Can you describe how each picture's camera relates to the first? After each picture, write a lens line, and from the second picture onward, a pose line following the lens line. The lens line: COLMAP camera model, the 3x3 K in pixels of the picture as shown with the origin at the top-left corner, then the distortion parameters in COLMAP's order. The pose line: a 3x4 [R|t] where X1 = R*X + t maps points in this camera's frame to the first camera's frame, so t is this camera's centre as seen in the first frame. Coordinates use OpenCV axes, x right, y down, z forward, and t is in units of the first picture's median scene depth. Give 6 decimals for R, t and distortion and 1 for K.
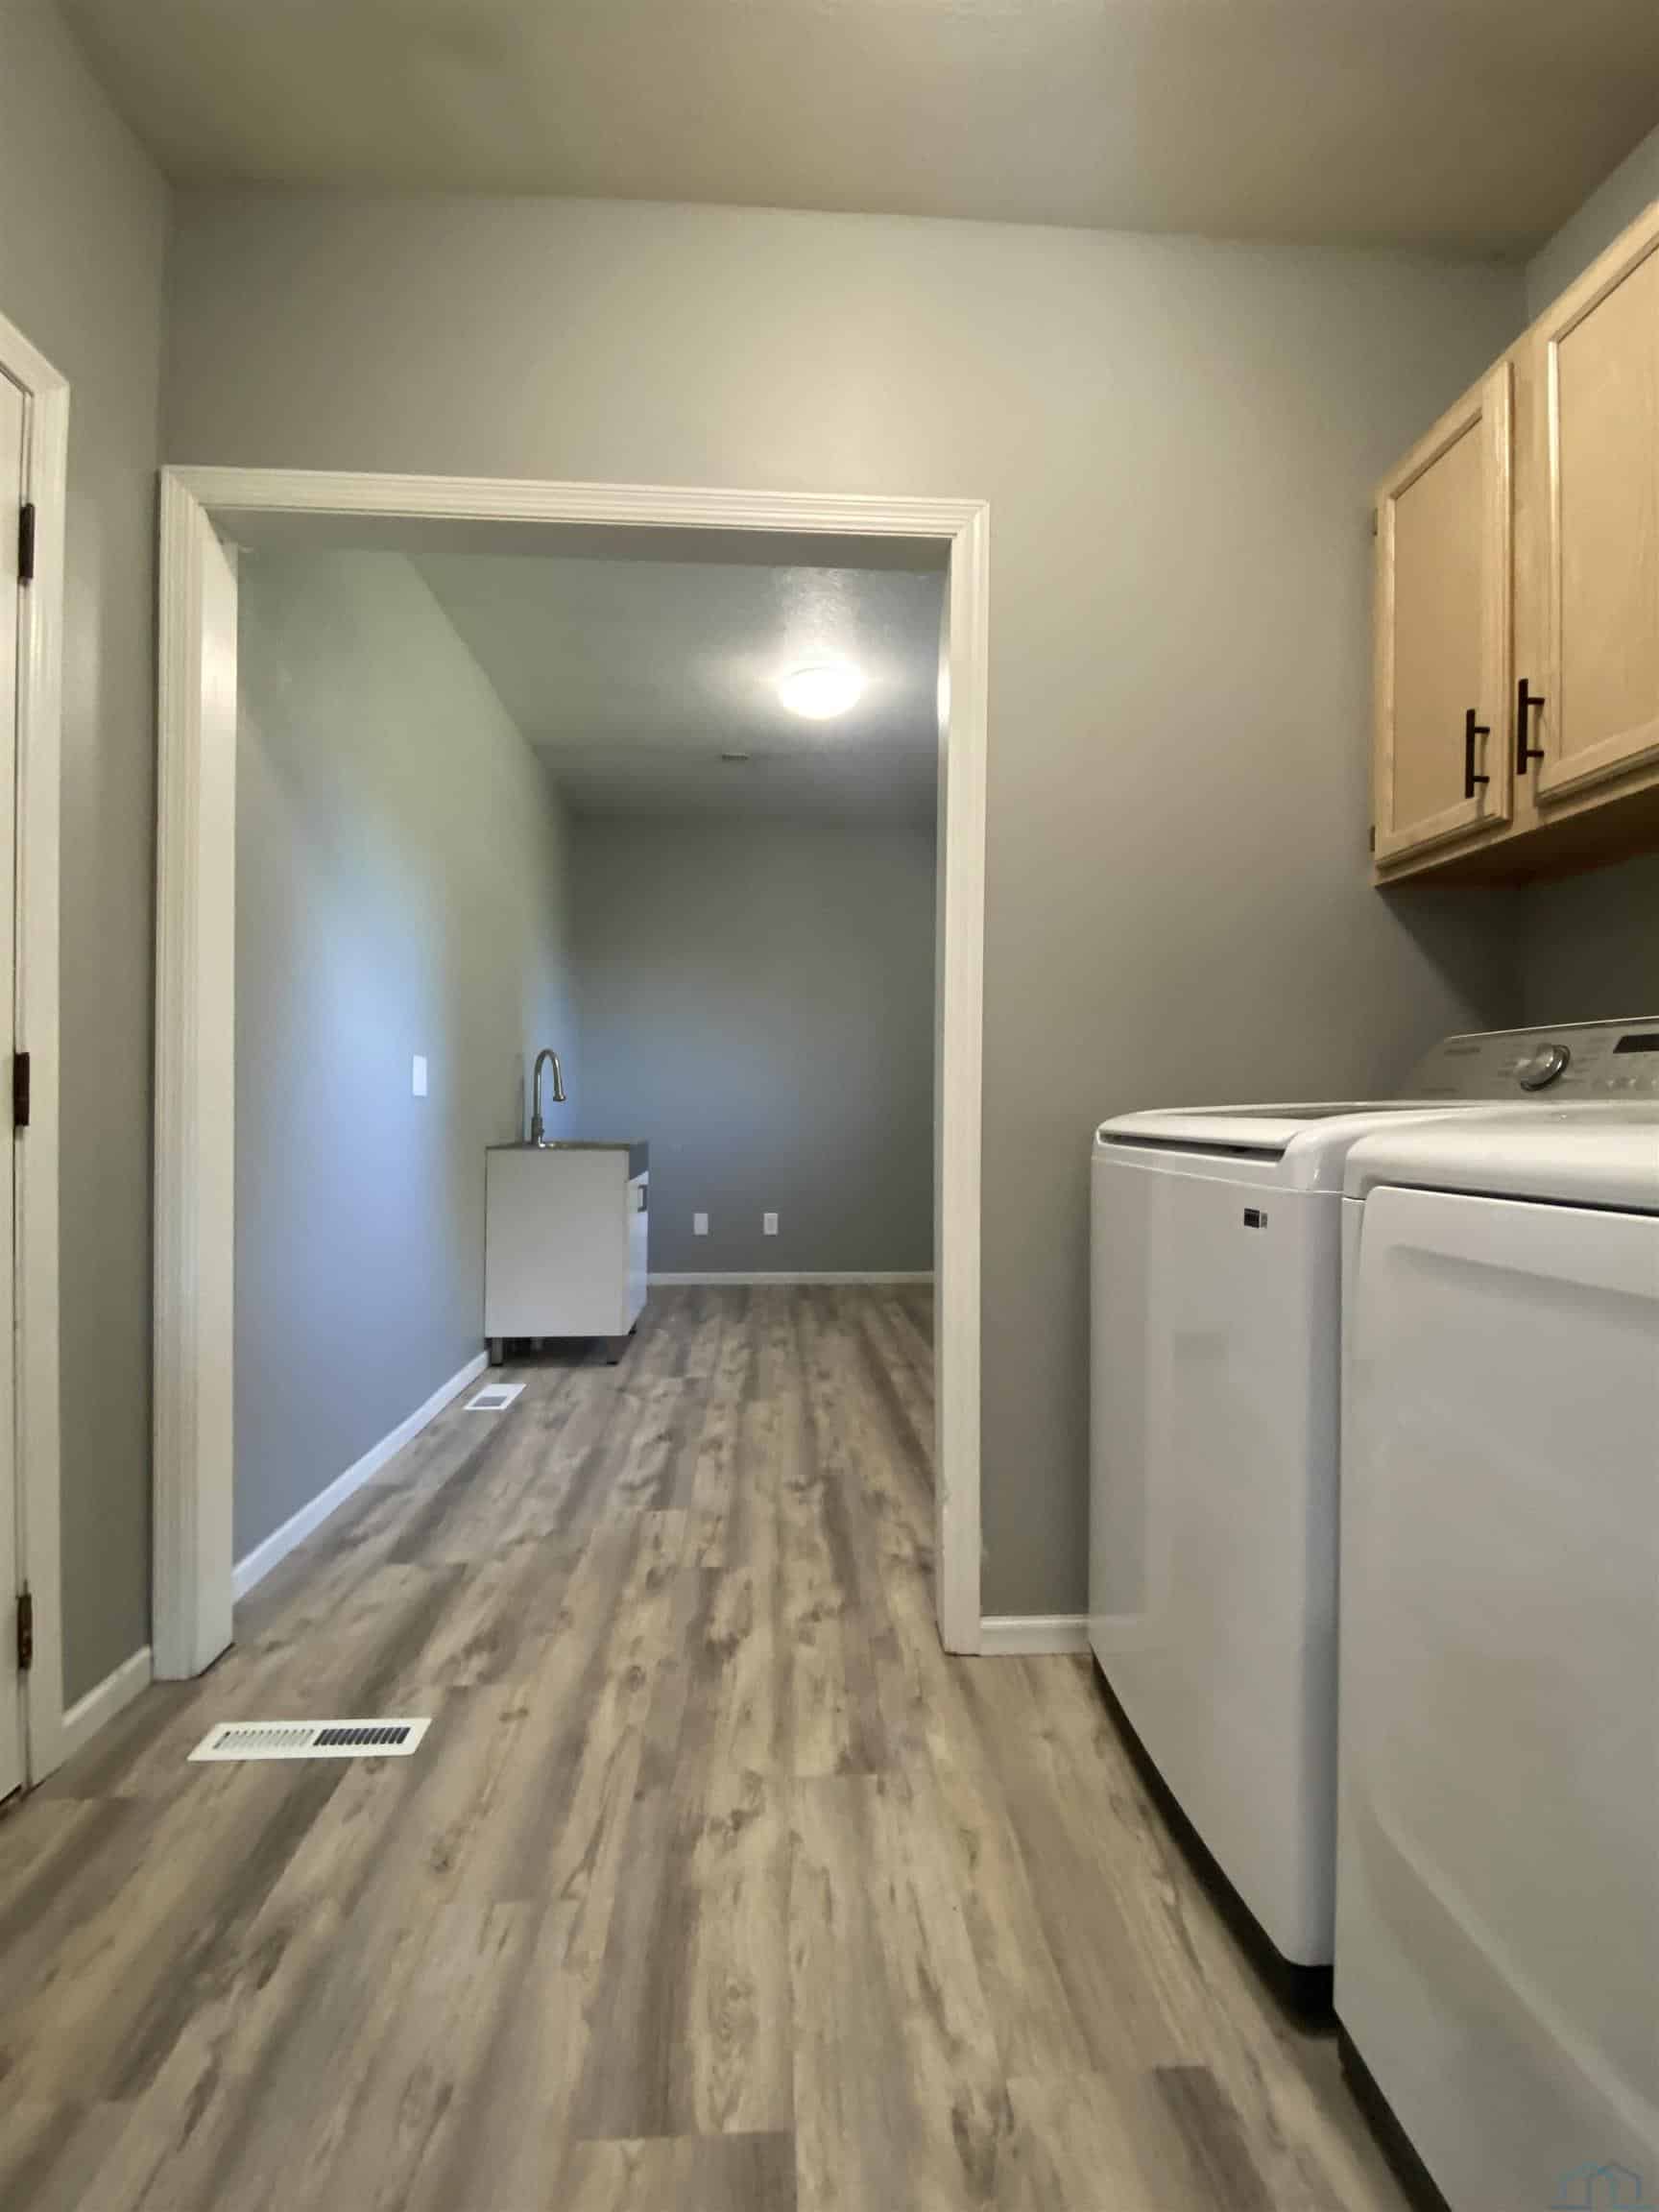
lens RADIAL K [[989.3, 0, 819.4], [0, 989.3, 1113.8], [0, 0, 1]] dist [-0.016486, -0.002221]
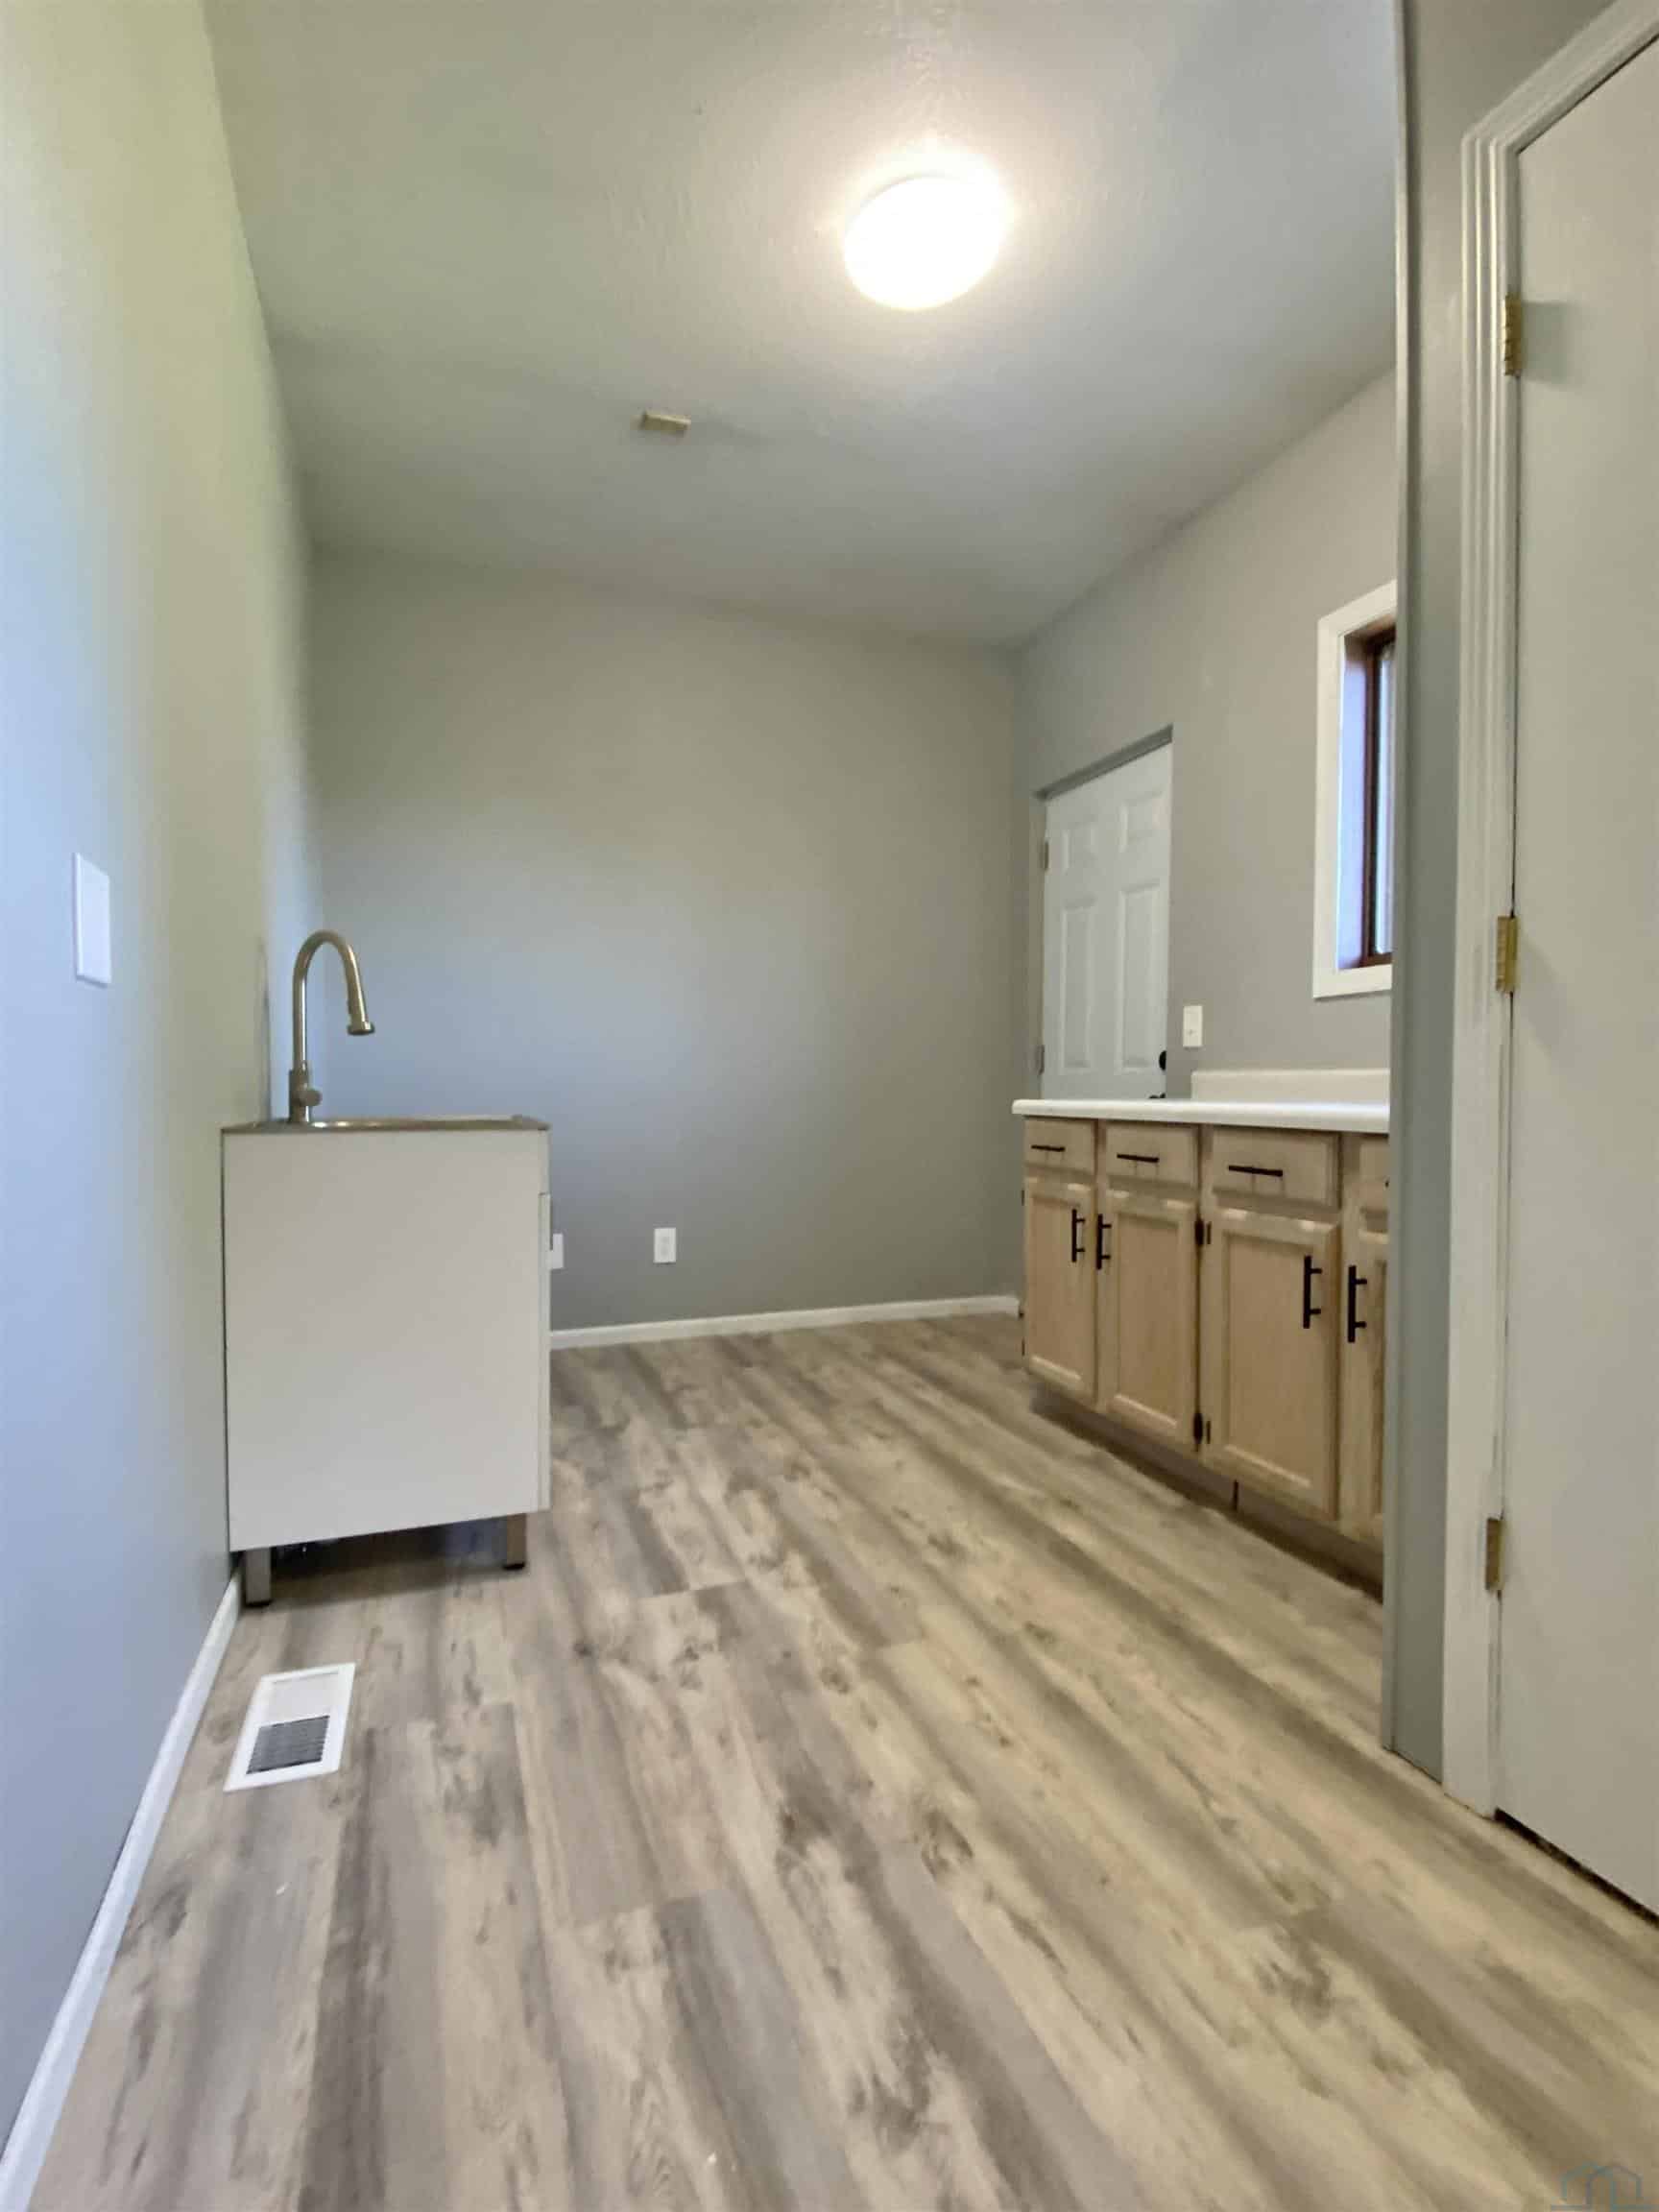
lens RADIAL K [[1107.9, 0, 835.9], [0, 1107.9, 1120.4], [0, 0, 1]] dist [-0.023654, 0.001639]
pose [[0.958330, -0.017014, 0.285157, -0.286753], [0.007629, 0.999393, 0.033992, 0.018992], [-0.285562, -0.030400, 0.957878, 0.600268]]
